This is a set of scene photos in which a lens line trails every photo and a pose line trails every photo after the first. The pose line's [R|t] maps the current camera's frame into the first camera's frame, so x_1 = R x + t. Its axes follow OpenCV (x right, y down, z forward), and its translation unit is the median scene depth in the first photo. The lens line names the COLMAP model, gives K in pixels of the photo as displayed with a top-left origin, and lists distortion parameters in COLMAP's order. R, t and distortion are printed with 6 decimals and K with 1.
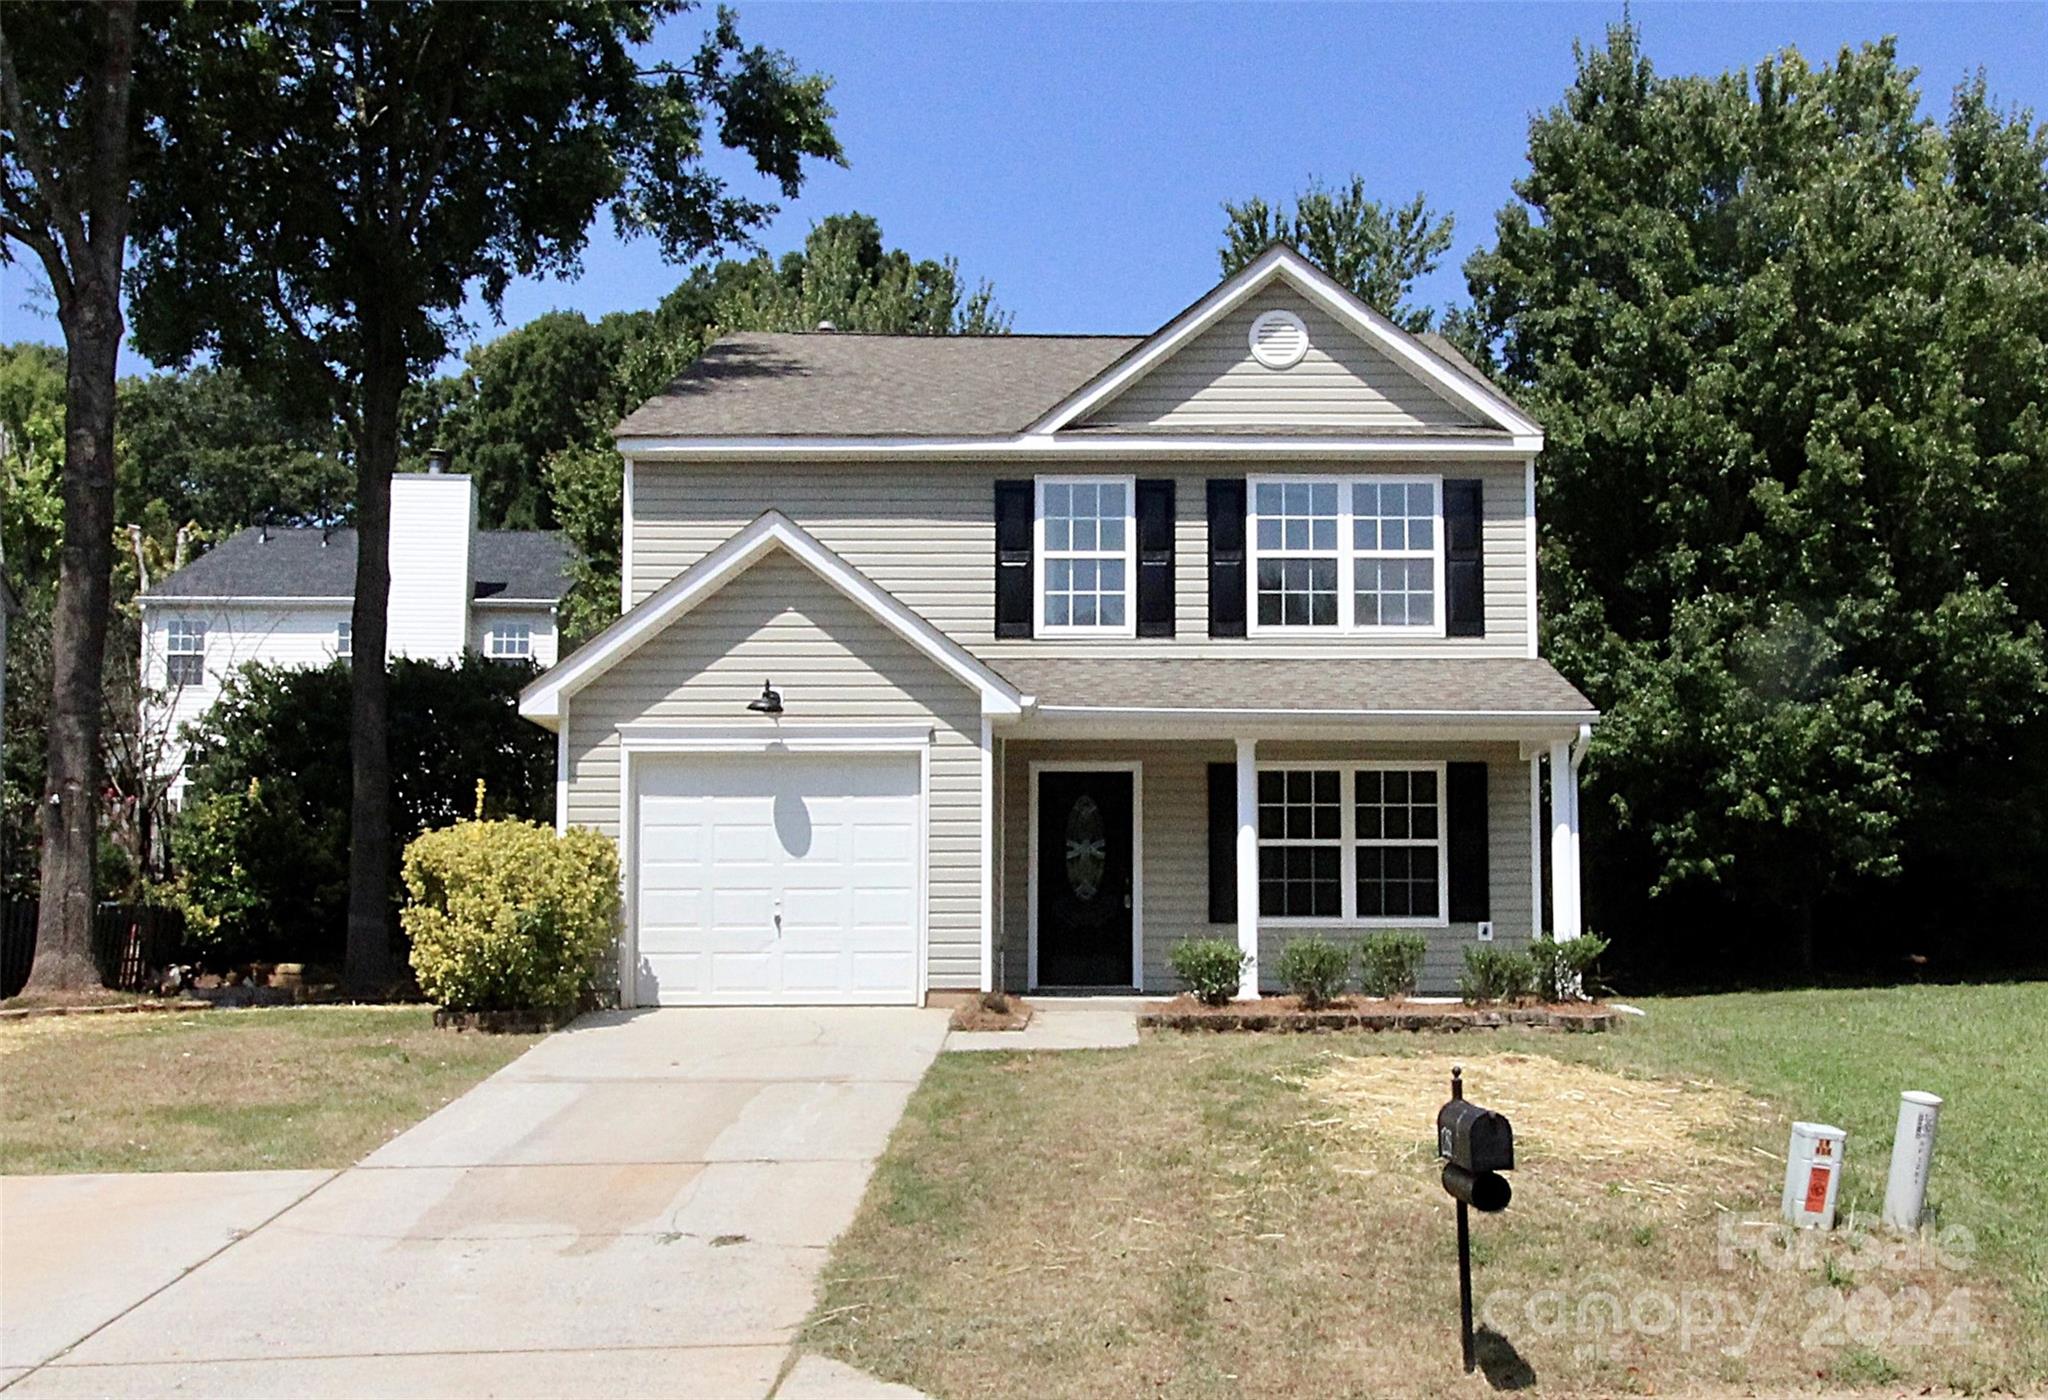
lens RADIAL K [[2045.4, 0, 1108.0], [0, 2045.4, 870.5], [0, 0, 1]] dist [0.002251, 0.002658]
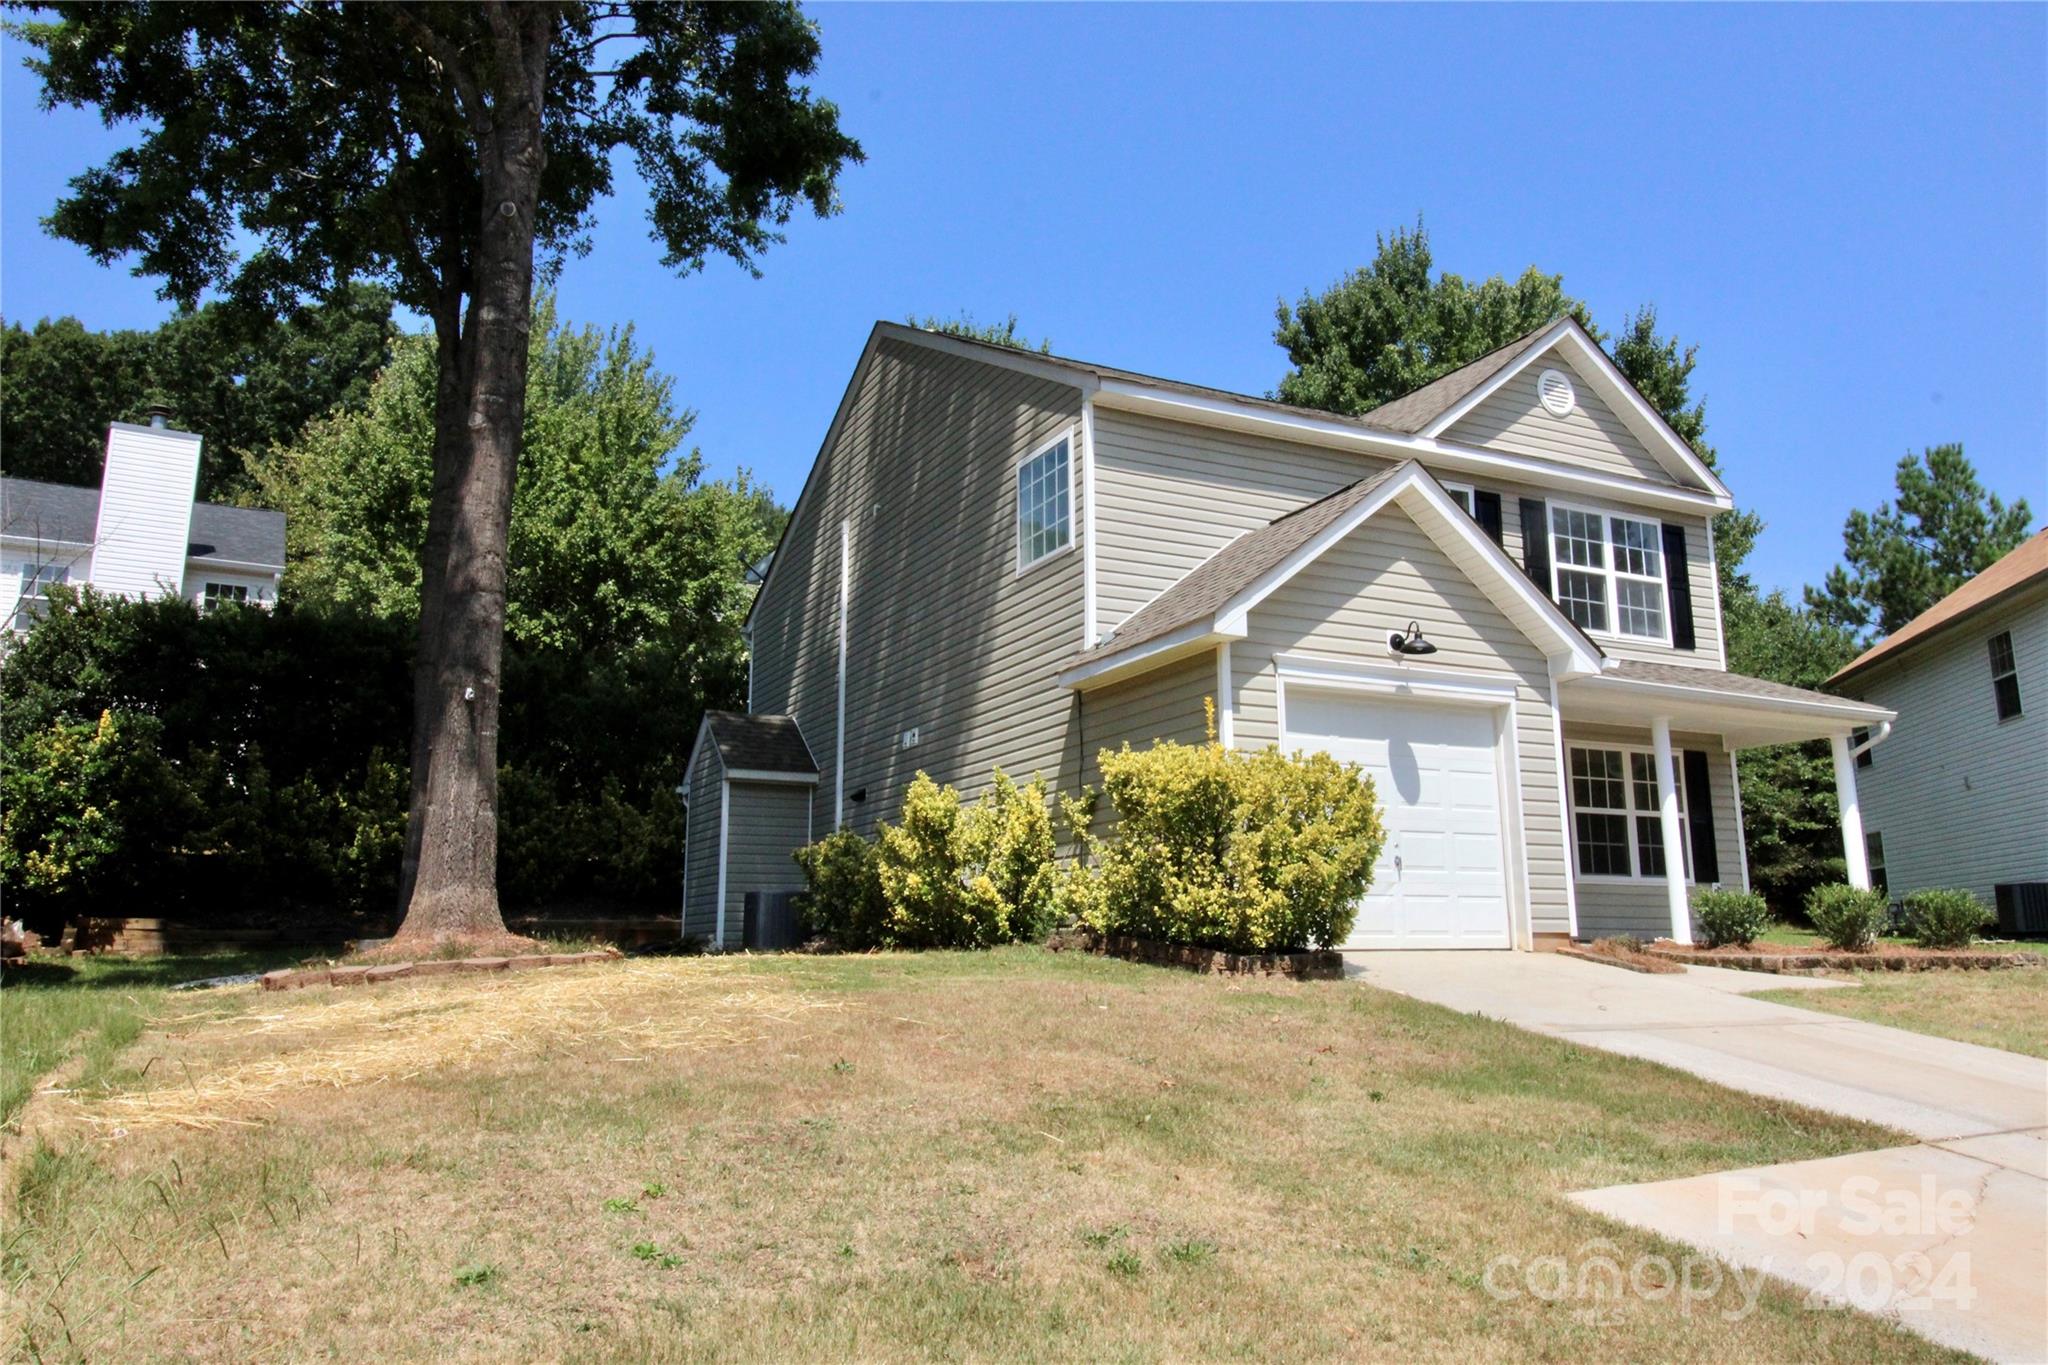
lens RADIAL K [[1491.6, 0, 1035.1], [0, 1491.6, 666.8], [0, 0, 1]] dist [0.007361, -0.003276]
pose [[0.893537, 0.083254, 0.441202, -0.575709], [-0.023218, 0.989911, -0.139772, 0.031610], [-0.448388, 0.114648, 0.886456, 0.377241]]
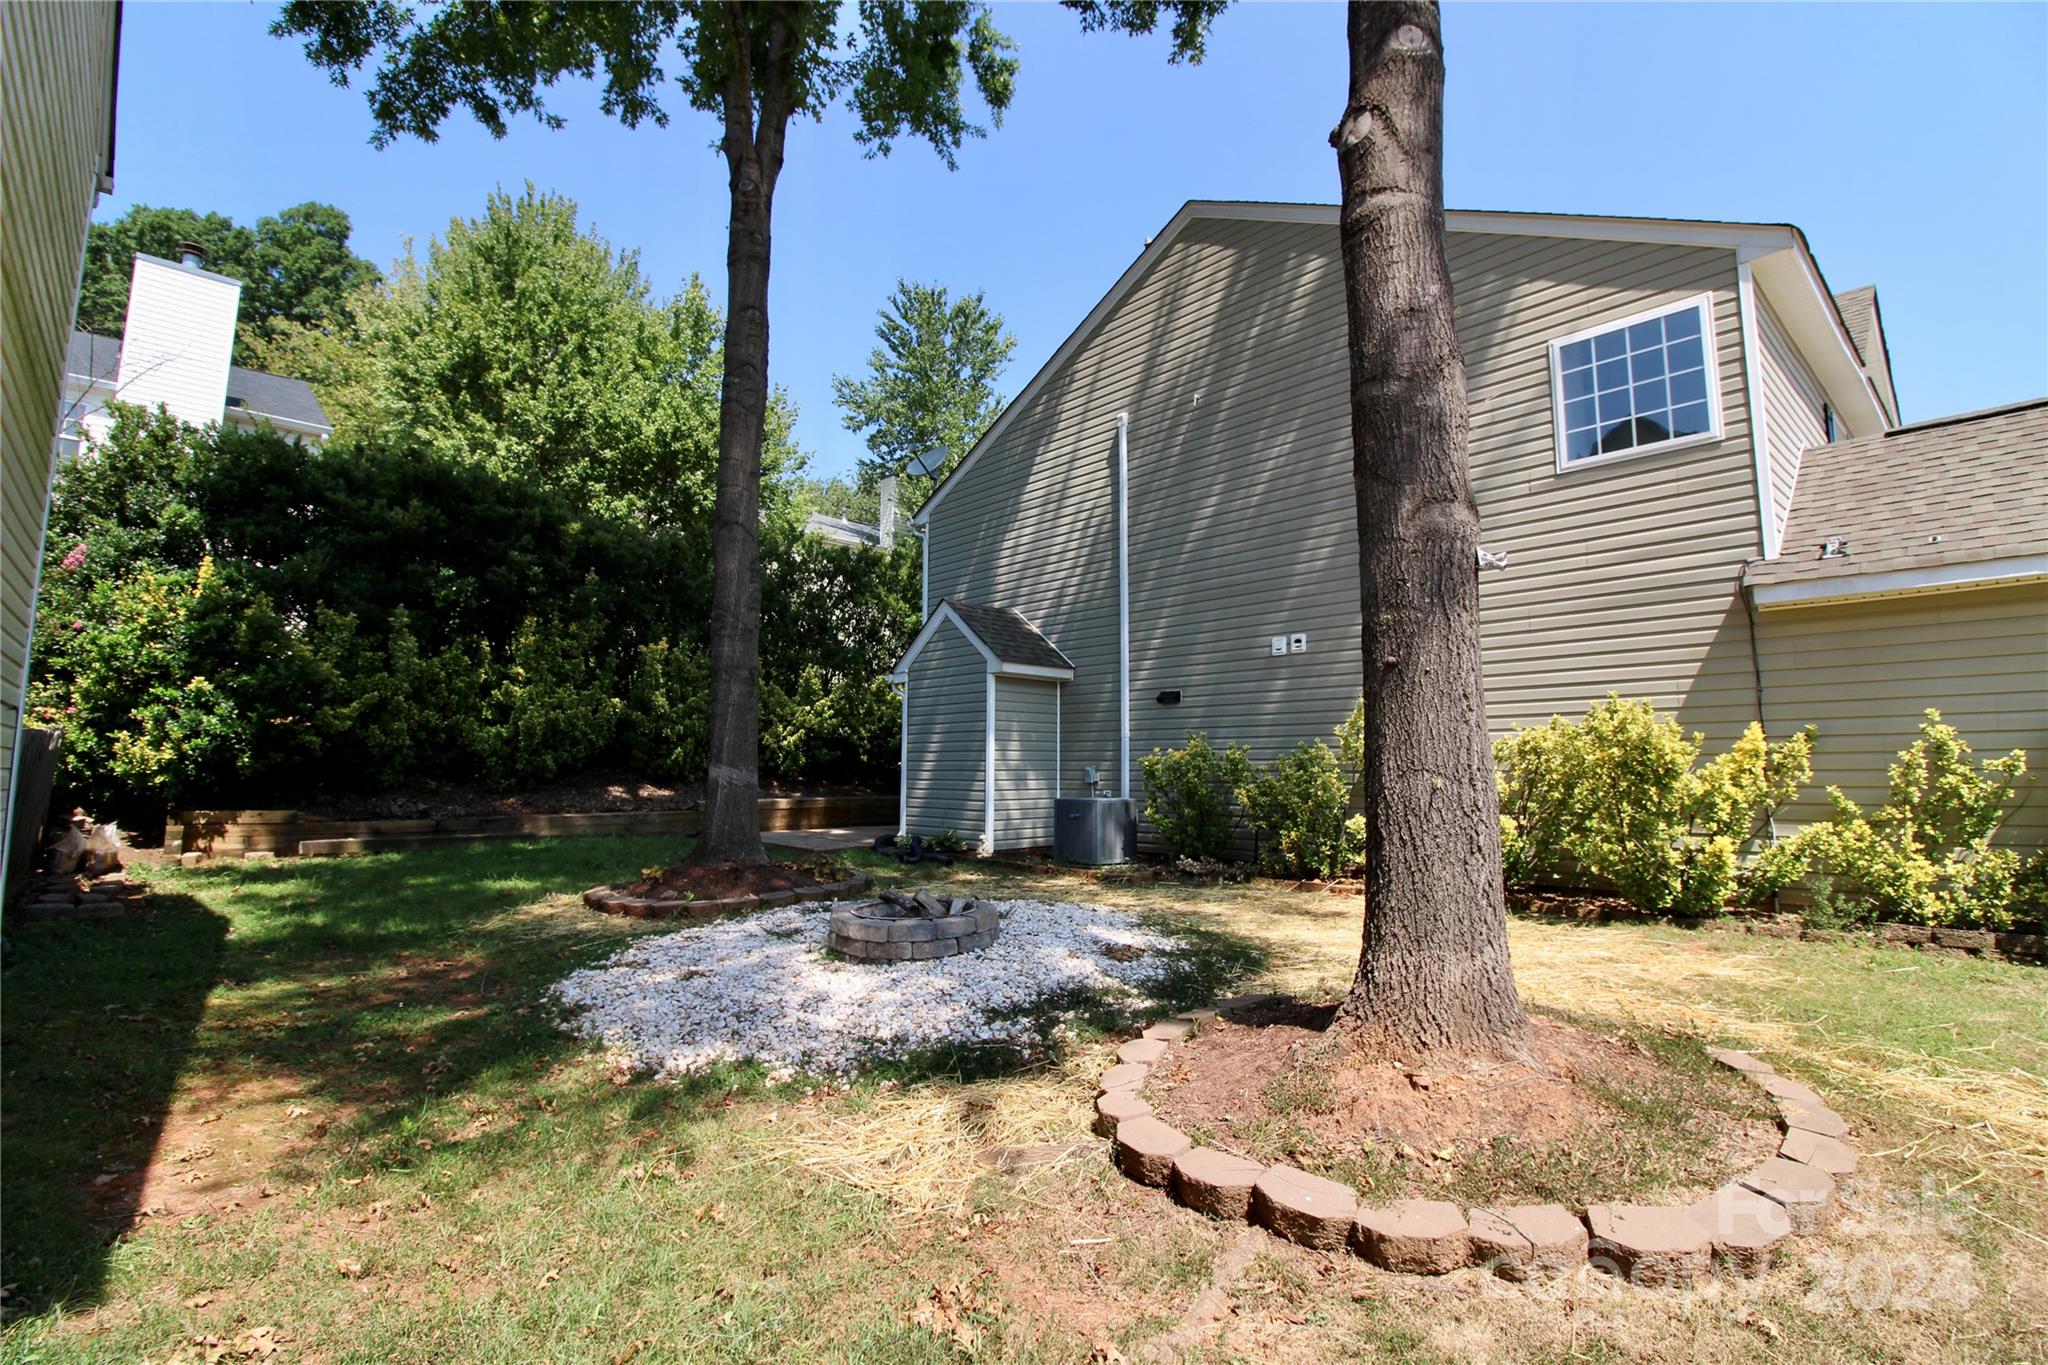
lens RADIAL K [[950.7, 0, 1036.1], [0, 950.7, 667.7], [0, 0, 1]] dist [0.002630, -0.014618]
pose [[0.736617, 0.076204, 0.672004, -0.708766], [-0.045338, 0.996961, -0.063357, 0.004641], [-0.674789, 0.016202, 0.737833, 0.913964]]
